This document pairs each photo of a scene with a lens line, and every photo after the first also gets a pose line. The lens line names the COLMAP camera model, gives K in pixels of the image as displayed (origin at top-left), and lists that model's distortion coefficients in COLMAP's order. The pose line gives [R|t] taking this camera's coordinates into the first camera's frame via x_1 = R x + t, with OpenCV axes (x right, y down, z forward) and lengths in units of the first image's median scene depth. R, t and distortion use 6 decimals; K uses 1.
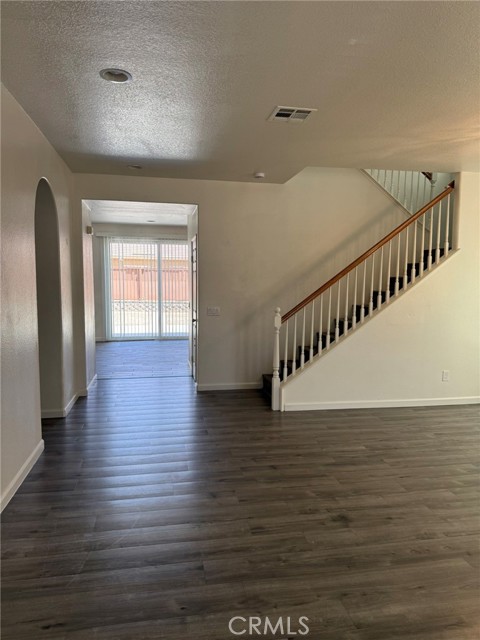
lens RADIAL K [[451.7, 0, 241.0], [0, 451.7, 321.3], [0, 0, 1]] dist [0.034250, -0.041219]
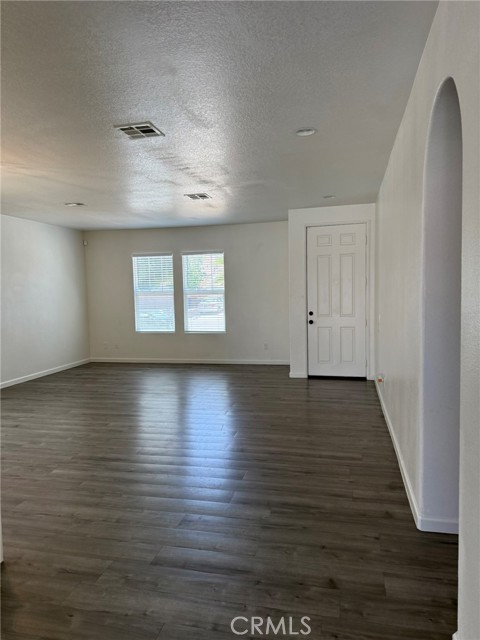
lens RADIAL K [[451.7, 0, 238.5], [0, 451.7, 320.6], [0, 0, 1]] dist [0.034250, -0.041219]
pose [[-0.927799, -0.004912, 0.373047, -0.399259], [0.045432, 0.990984, 0.126041, -0.118713], [-0.370303, 0.133889, -0.919211, 1.580555]]
